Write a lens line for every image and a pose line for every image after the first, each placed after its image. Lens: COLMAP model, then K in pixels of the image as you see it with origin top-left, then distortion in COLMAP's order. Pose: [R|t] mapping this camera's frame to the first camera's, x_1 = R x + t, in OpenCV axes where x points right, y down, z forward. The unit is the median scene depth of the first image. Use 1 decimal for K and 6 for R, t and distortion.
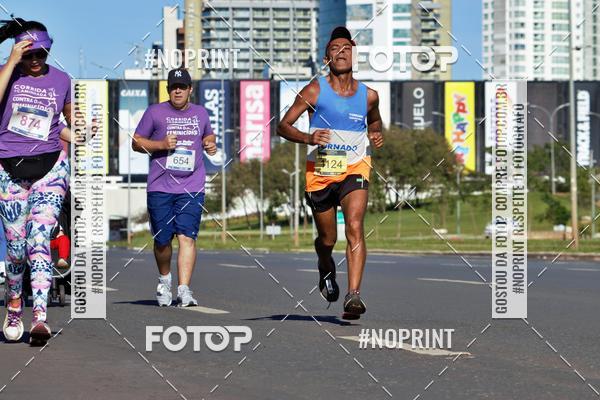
lens RADIAL K [[2780.7, 0, 299.7], [0, 2780.7, 200.4], [0, 0, 1]] dist [0.294089, -0.530950]
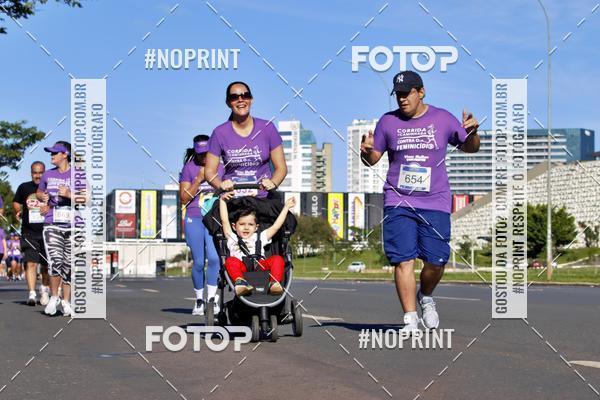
lens RADIAL K [[2530.4, 0, 300.0], [0, 2530.4, 200.0], [0, 0, 1]] dist [-0.045886, -10.636381]
pose [[0.999876, 0.011056, 0.011218, 0.012415], [-0.010766, 0.999613, -0.025640, 0.008363], [-0.011497, 0.025516, 0.999608, -0.781207]]
